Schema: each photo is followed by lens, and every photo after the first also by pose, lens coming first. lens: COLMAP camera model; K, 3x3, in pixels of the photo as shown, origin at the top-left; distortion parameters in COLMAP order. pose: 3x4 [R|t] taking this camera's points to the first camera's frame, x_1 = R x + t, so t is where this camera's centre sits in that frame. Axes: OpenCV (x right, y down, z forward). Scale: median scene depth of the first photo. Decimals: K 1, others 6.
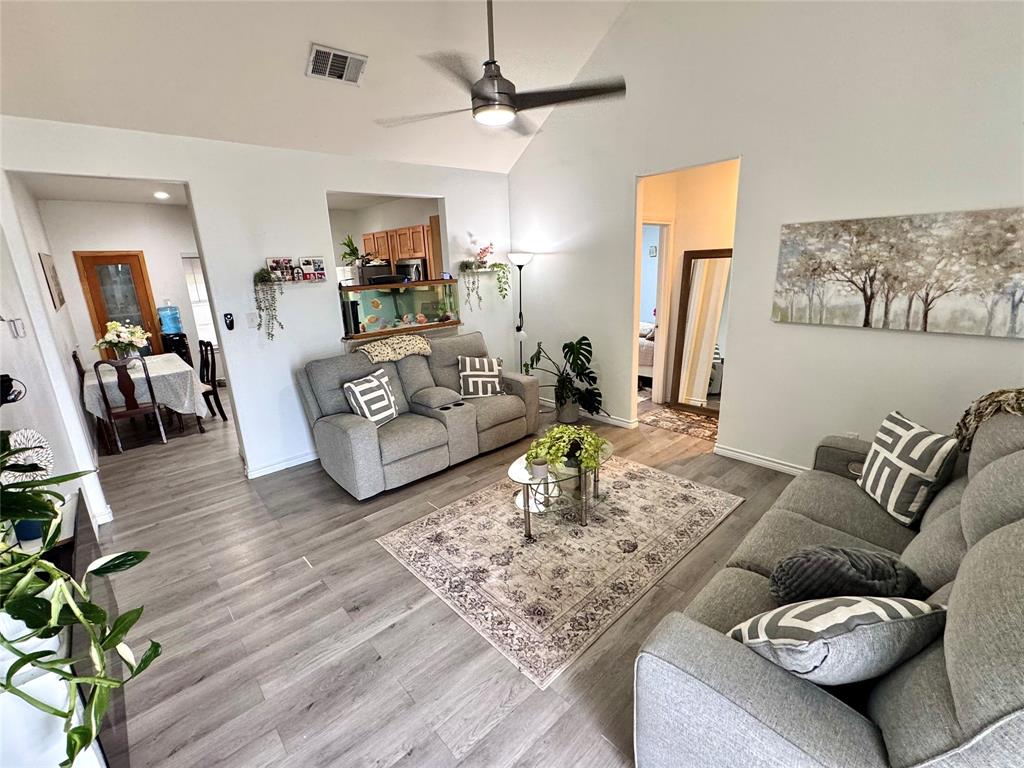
lens RADIAL K [[456.8, 0, 514.7], [0, 456.8, 384.3], [0, 0, 1]] dist [-0.003259, 0.000152]
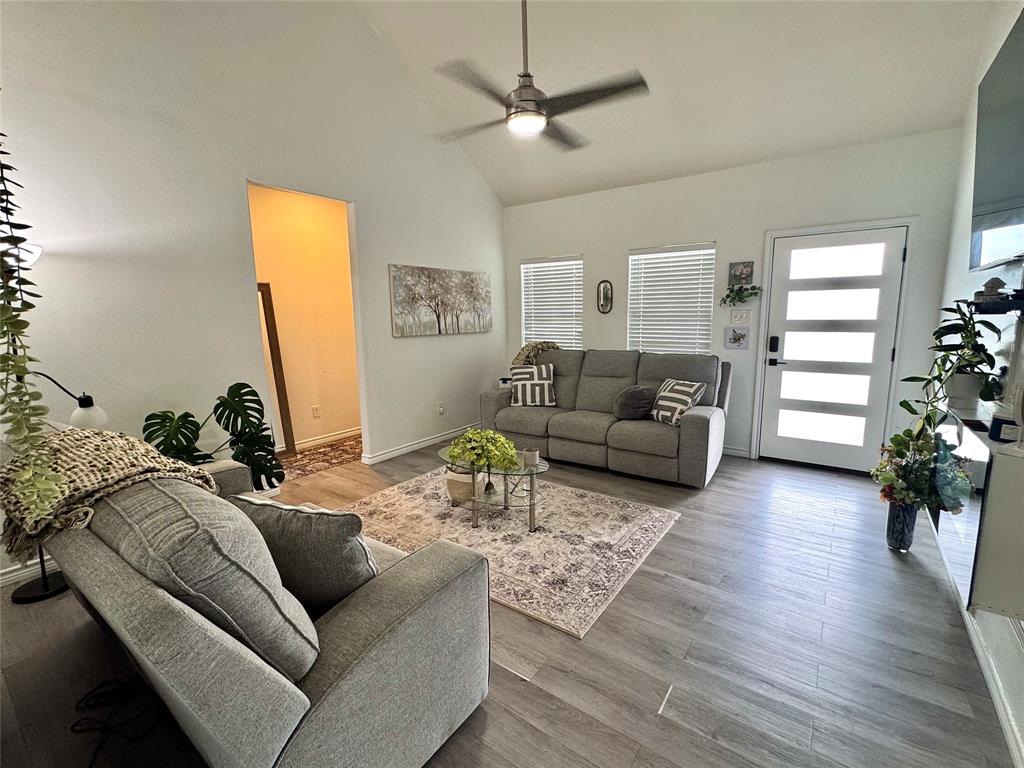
lens RADIAL K [[456.8, 0, 512.7], [0, 456.8, 383.7], [0, 0, 1]] dist [-0.003259, 0.000152]
pose [[-0.200658, -0.106214, 0.973886, -0.895304], [0.282482, 0.945609, 0.161332, -0.148968], [-0.938051, 0.307478, -0.159741, 1.085227]]
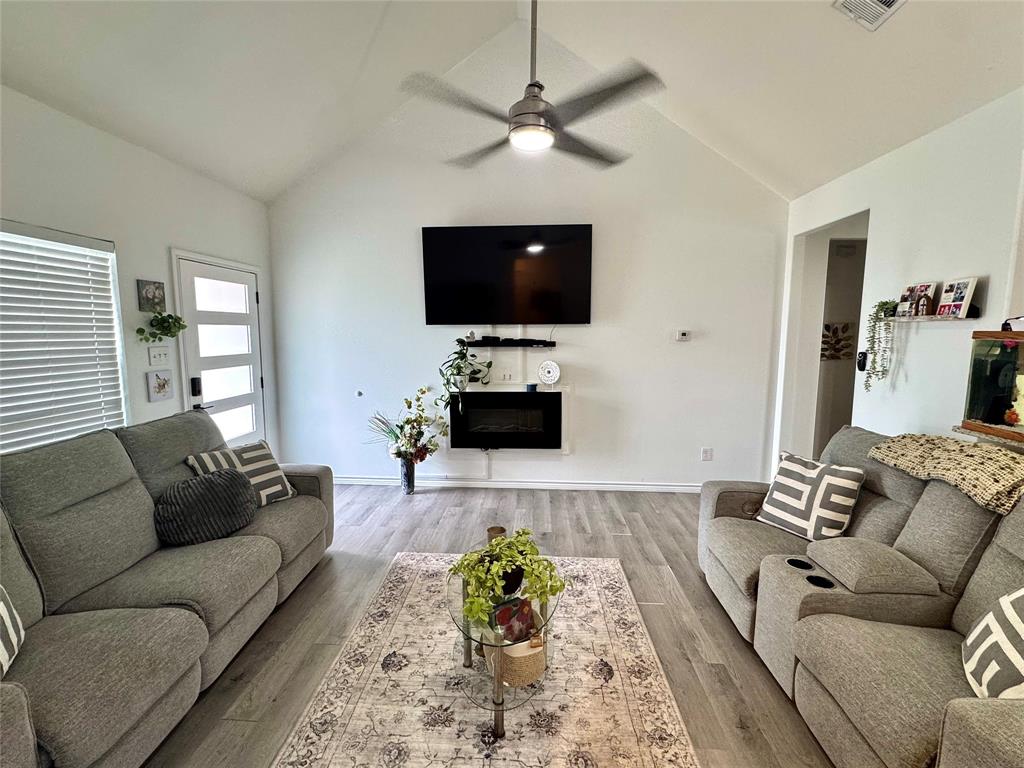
lens RADIAL K [[456.8, 0, 511.3], [0, 456.8, 384.3], [0, 0, 1]] dist [-0.003259, 0.000152]
pose [[-0.711791, 0.116910, -0.692593, 0.540470], [-0.165047, 0.930603, 0.326708, -0.327869], [0.682725, 0.346858, -0.643099, 1.361794]]
